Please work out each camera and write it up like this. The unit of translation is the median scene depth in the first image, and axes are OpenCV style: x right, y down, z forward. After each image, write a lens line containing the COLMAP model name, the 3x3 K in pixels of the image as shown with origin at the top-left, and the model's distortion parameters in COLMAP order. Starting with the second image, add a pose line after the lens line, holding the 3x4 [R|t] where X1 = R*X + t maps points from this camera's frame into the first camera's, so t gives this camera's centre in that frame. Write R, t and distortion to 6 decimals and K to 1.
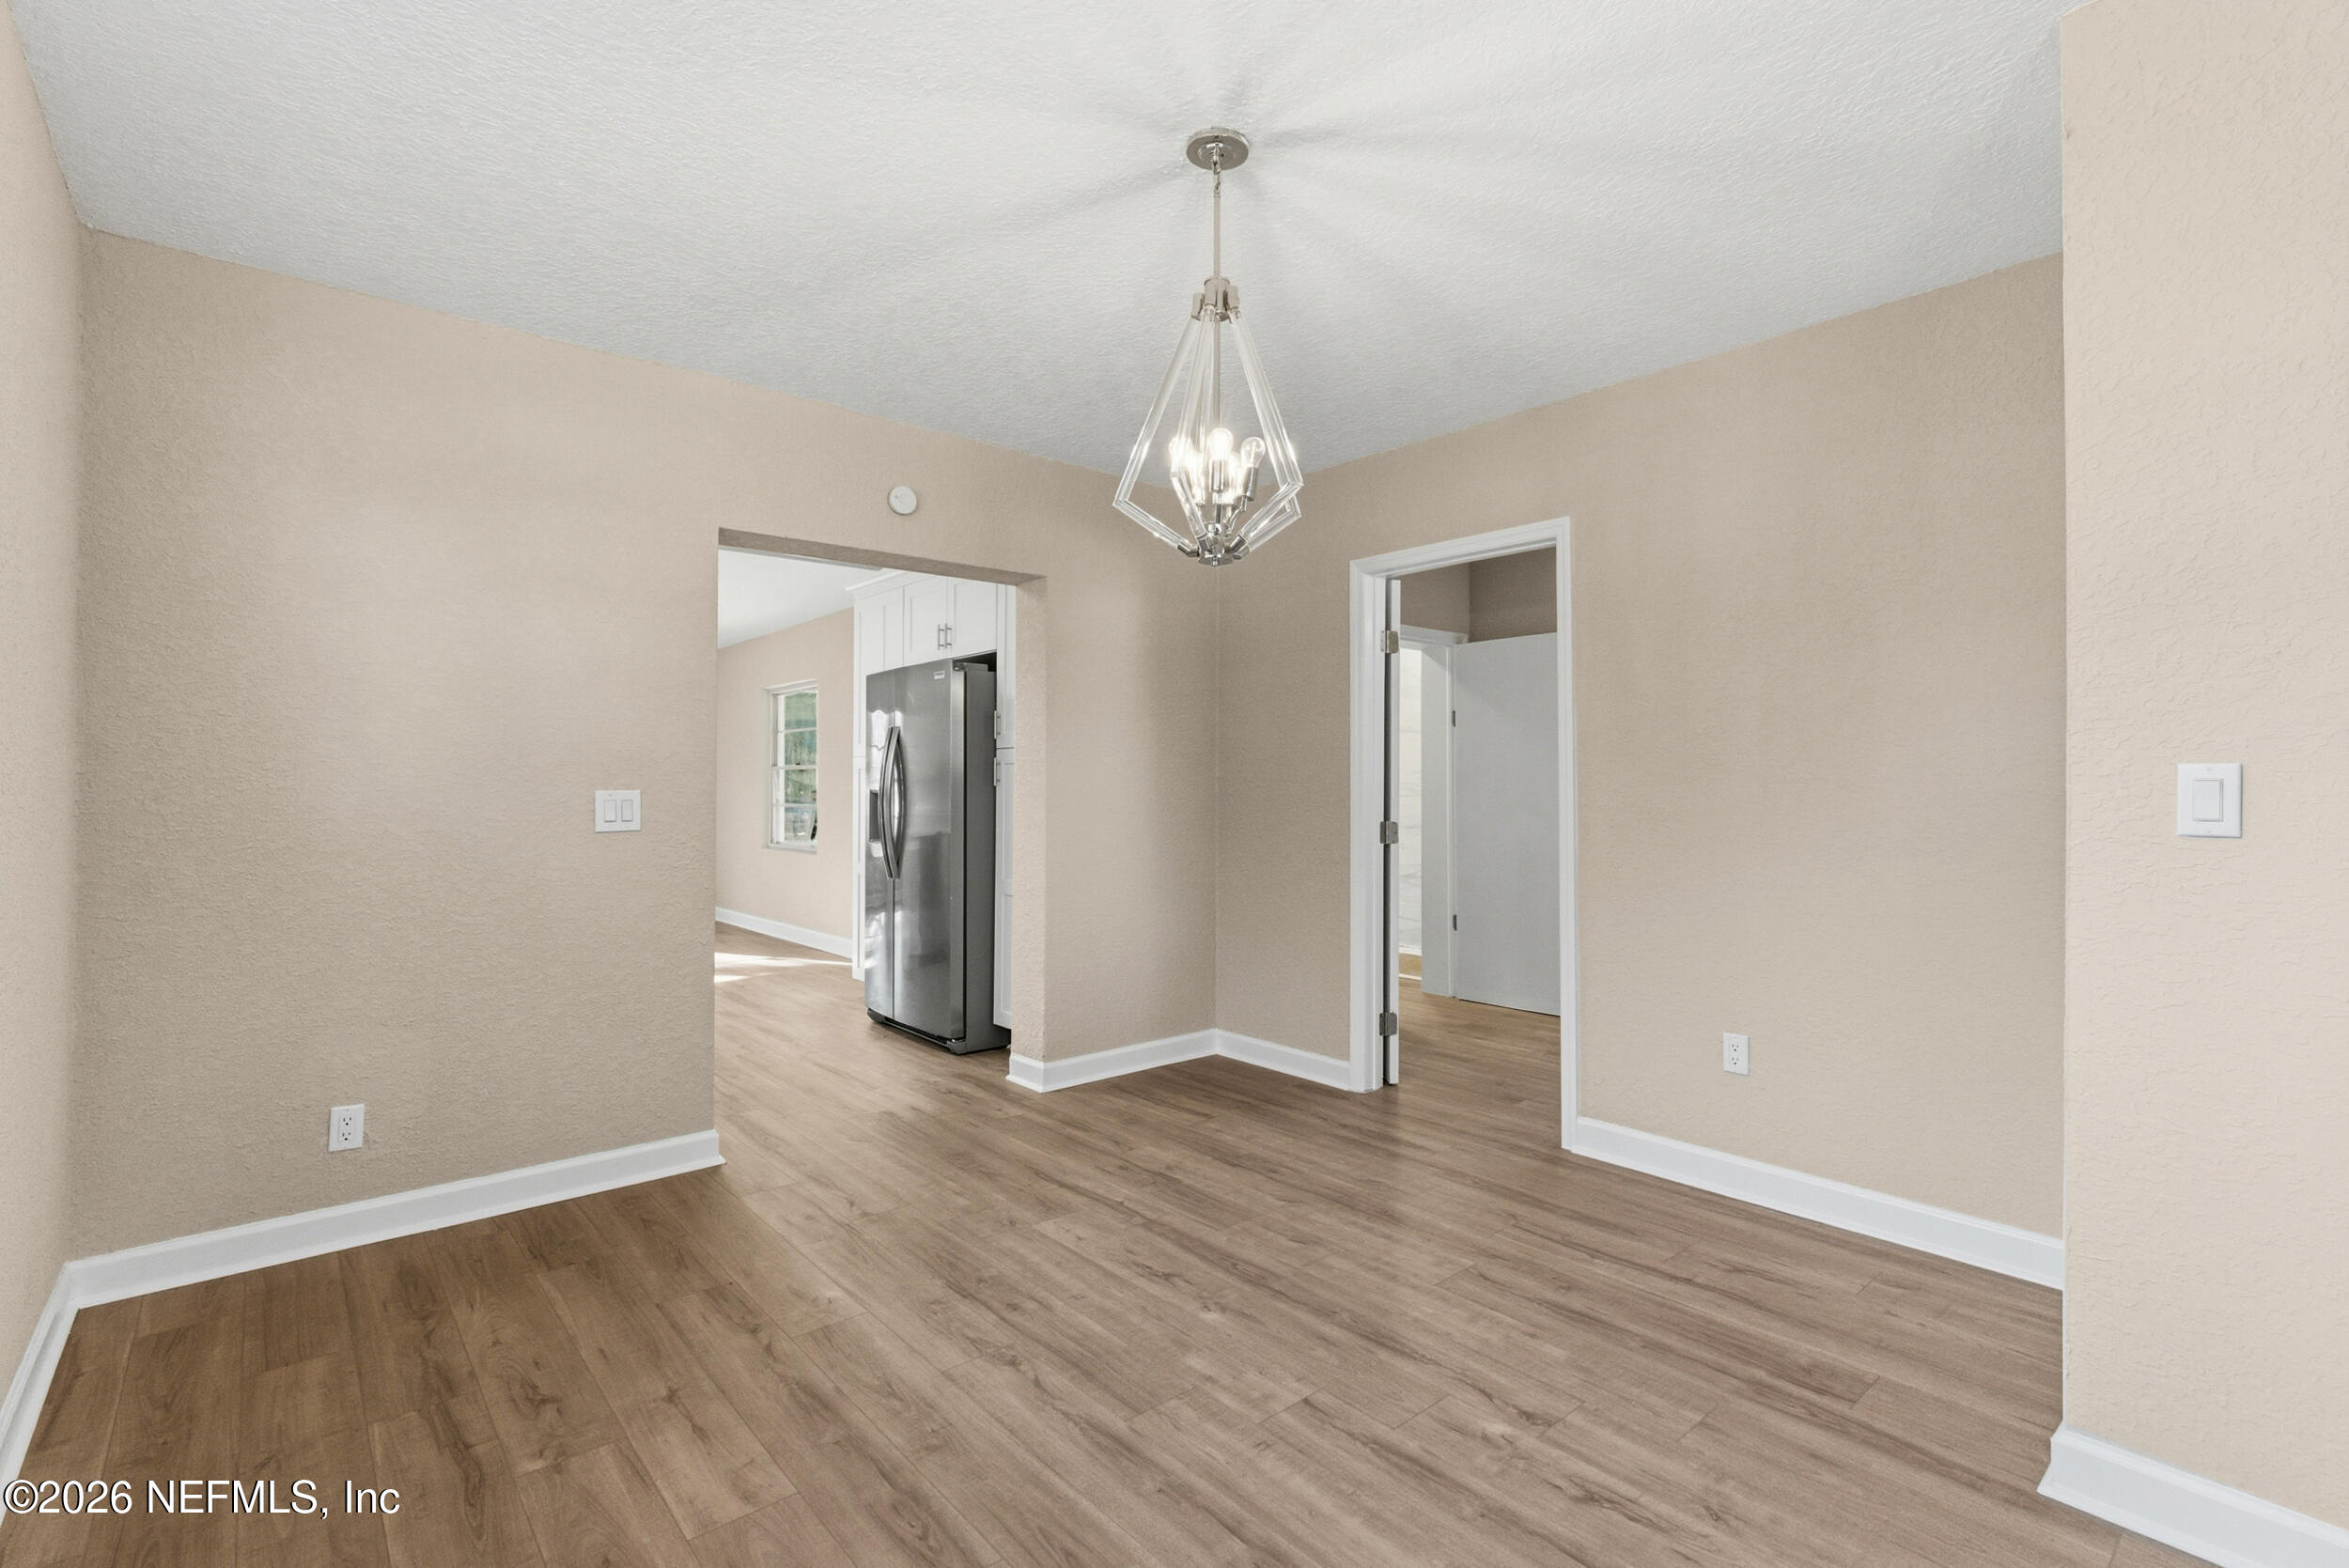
lens RADIAL K [[1061.3, 0, 1169.5], [0, 1061.3, 780.6], [0, 0, 1]] dist [0.000539, 0.001203]
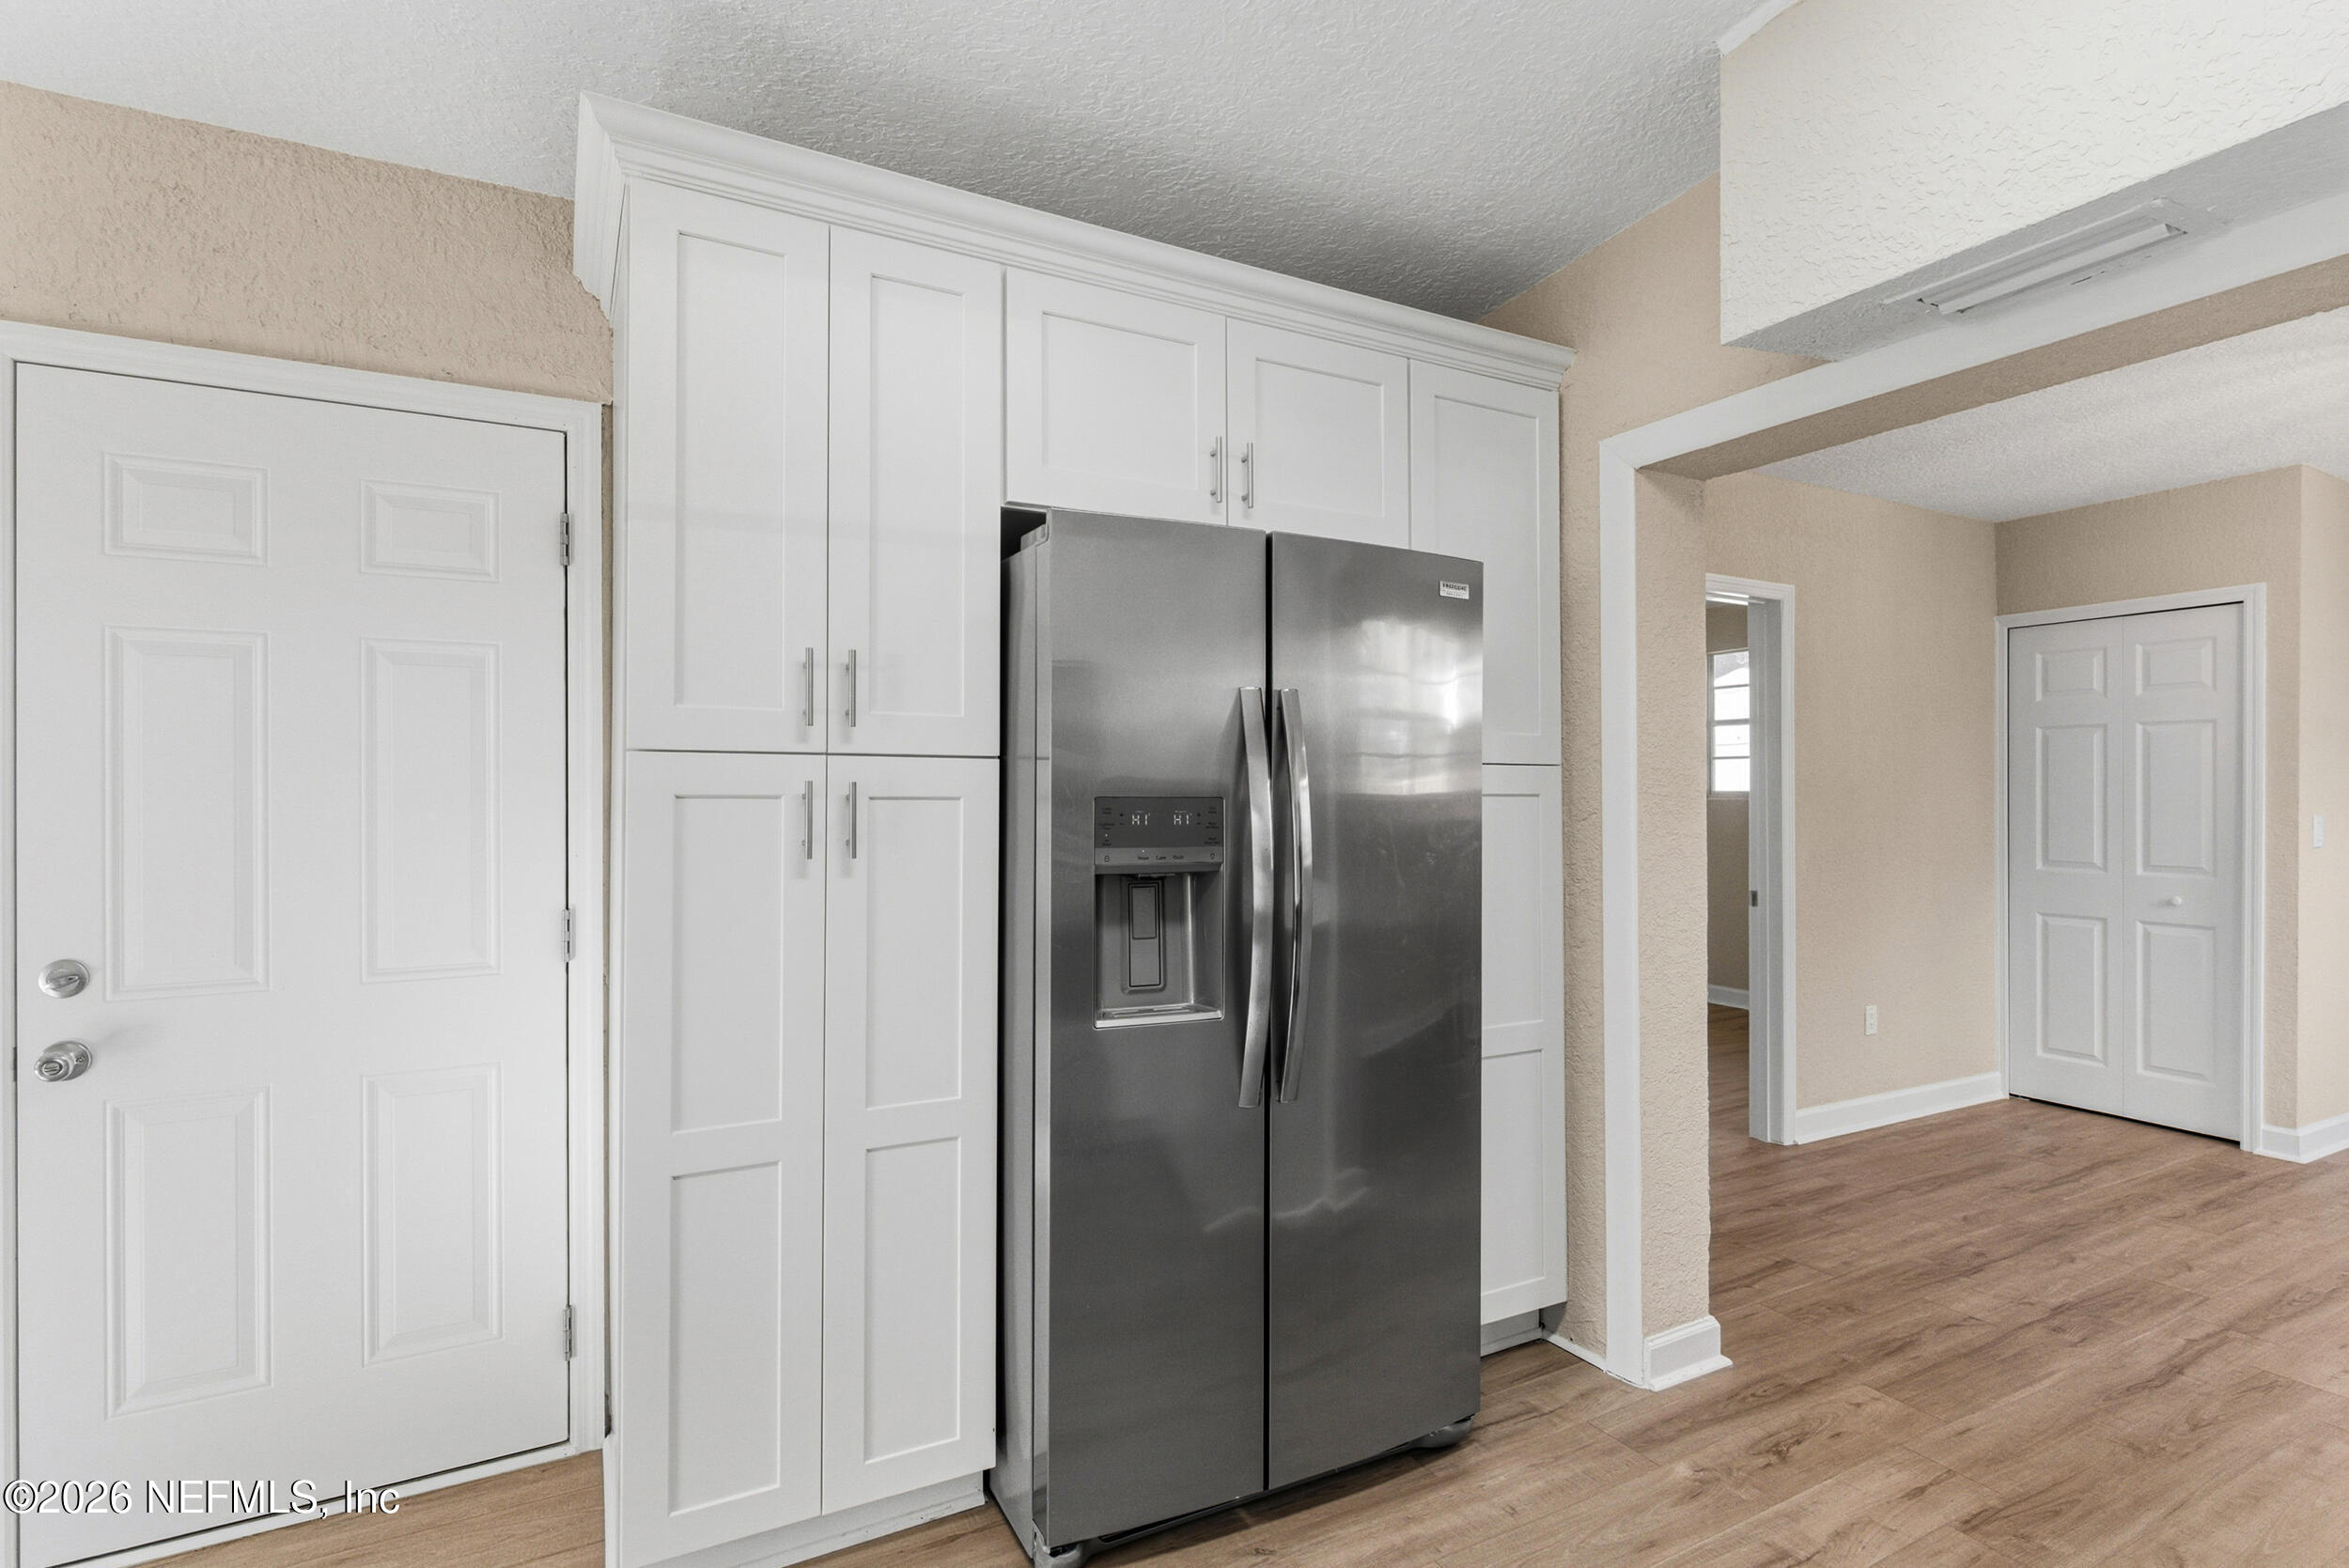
lens RADIAL K [[1125.3, 0, 1180.4], [0, 1125.3, 783.8], [0, 0, 1]] dist [-0.000265, -0.000194]
pose [[0.210461, 0.013961, 0.977503, -1.189972], [-0.012998, 0.999850, -0.011482, -0.017376], [-0.977516, -0.010289, 0.210611, 1.761355]]
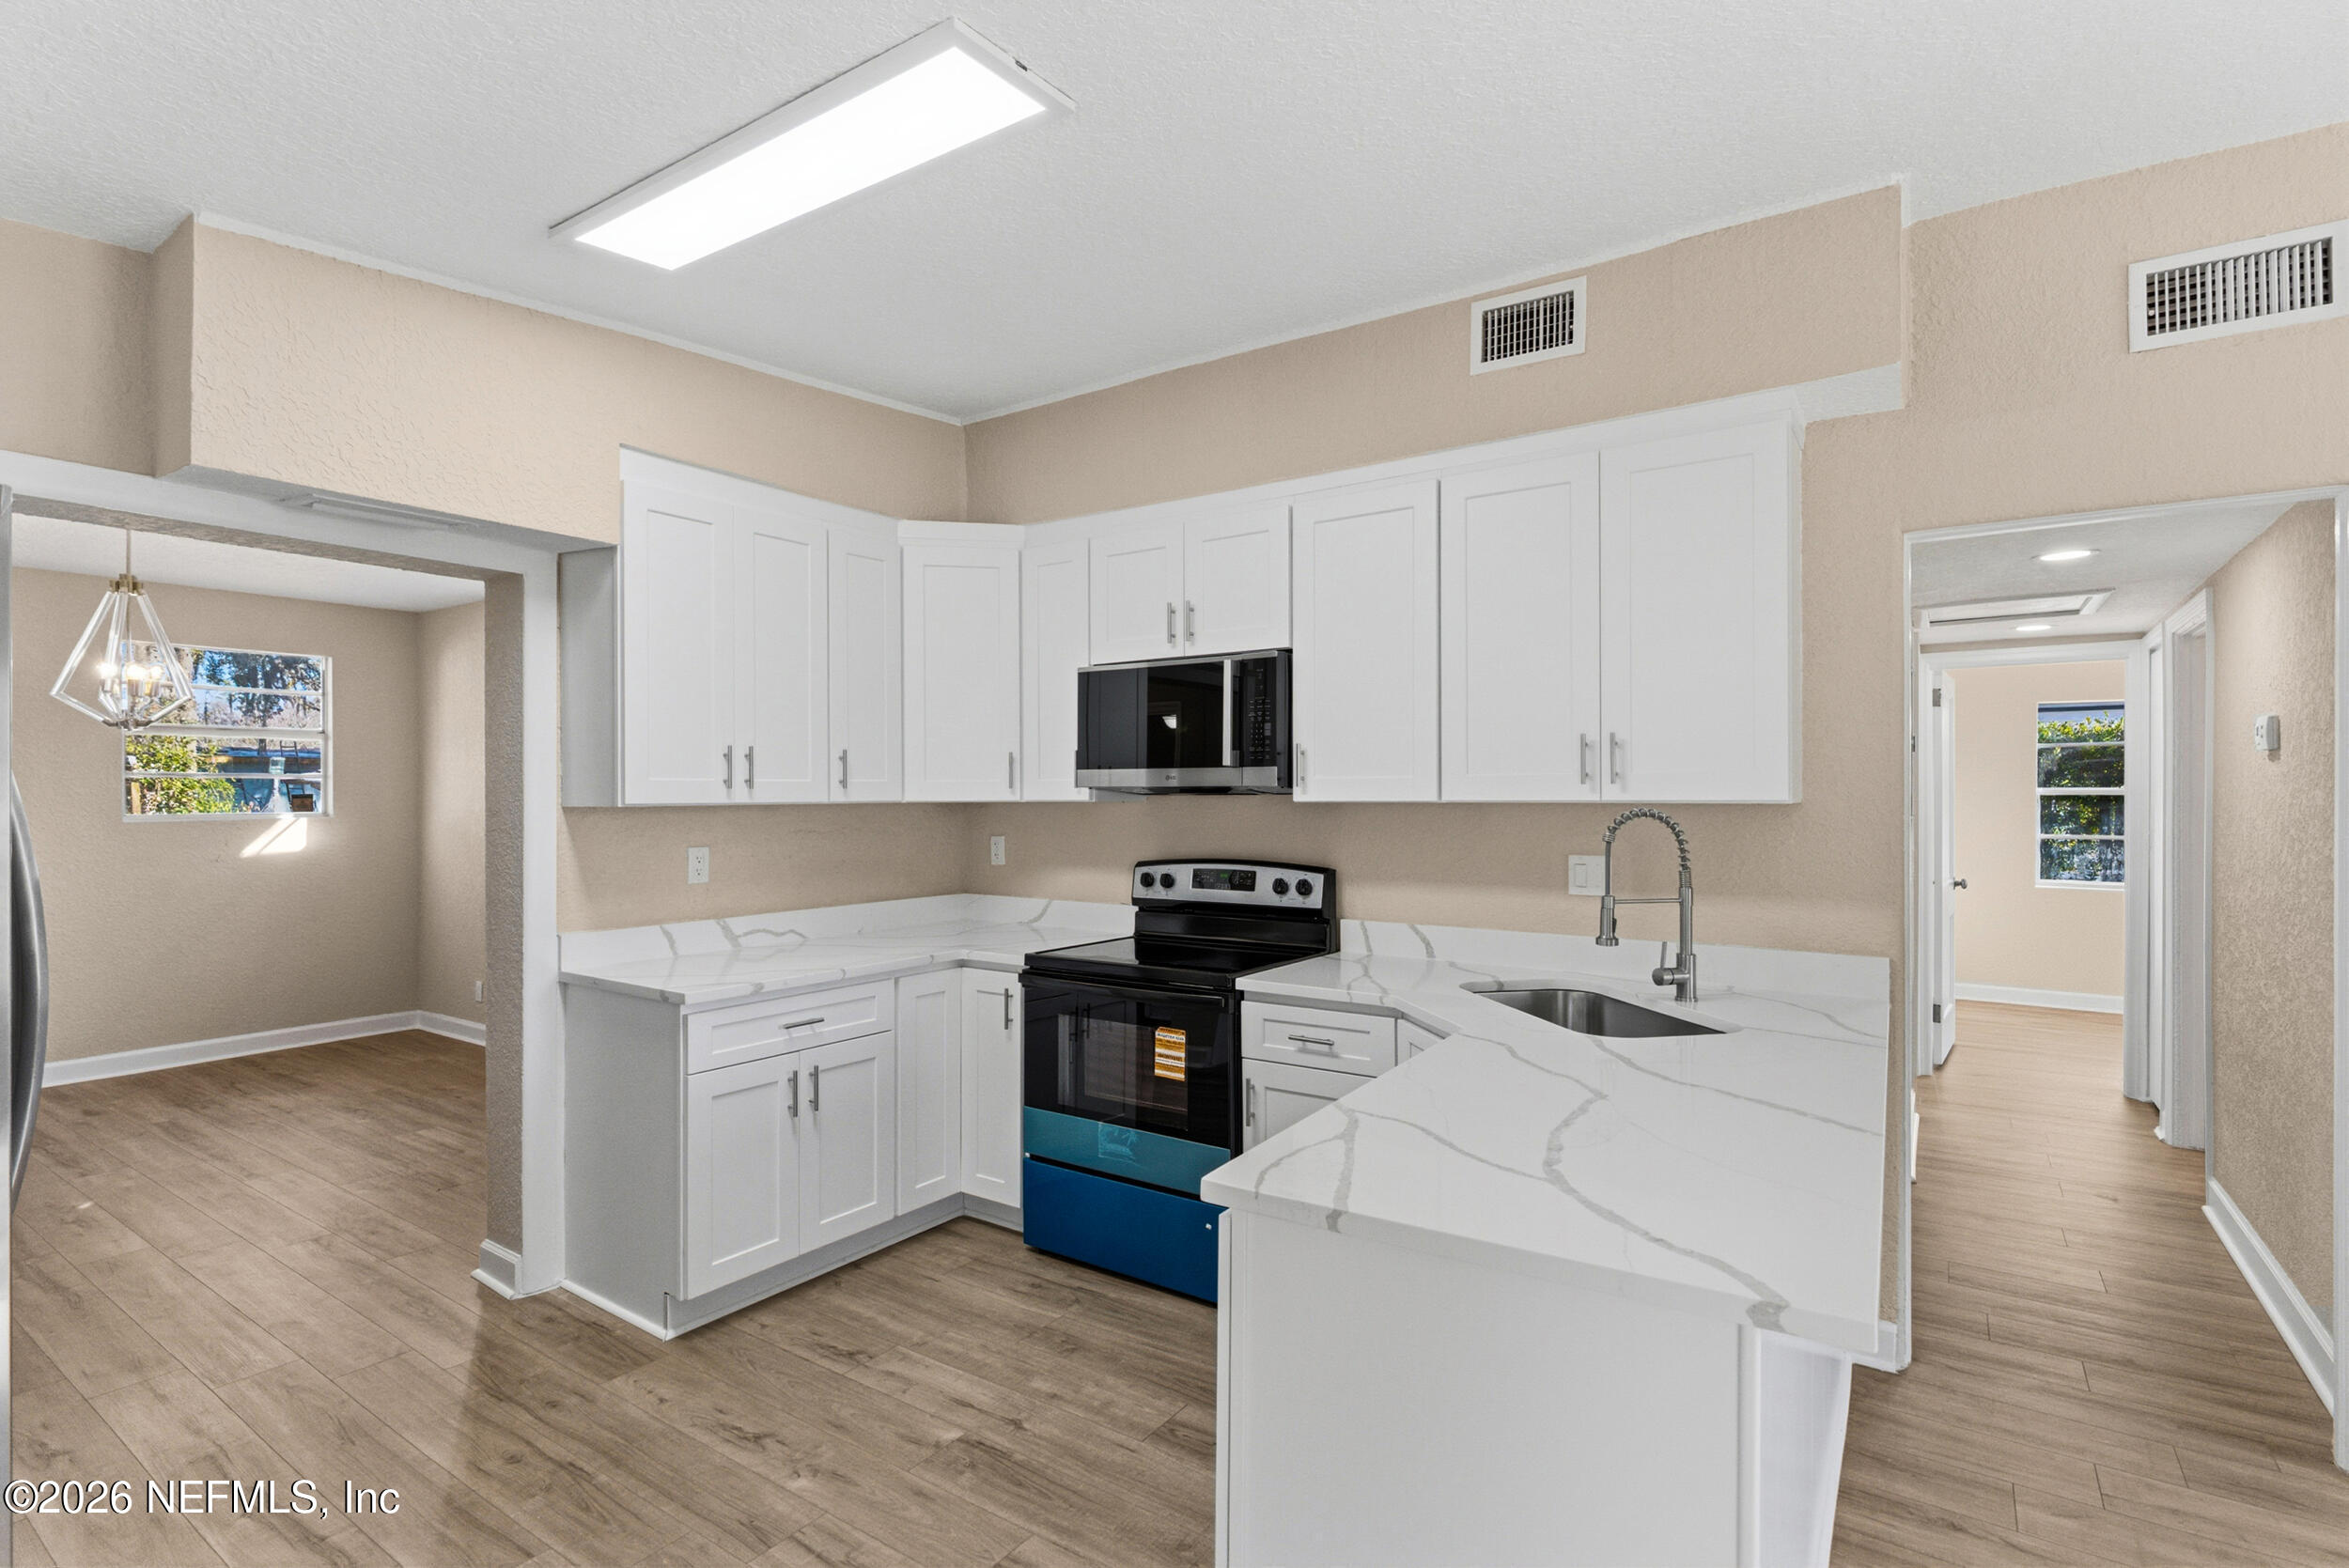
lens RADIAL K [[1125.3, 0, 1176.6], [0, 1125.3, 790.6], [0, 0, 1]] dist [-0.000265, -0.000194]
pose [[-0.965868, 0.000614, -0.259035, -0.921666], [0.004245, 0.999900, -0.013459, -0.051729], [0.259001, -0.014099, -0.965774, 2.574976]]
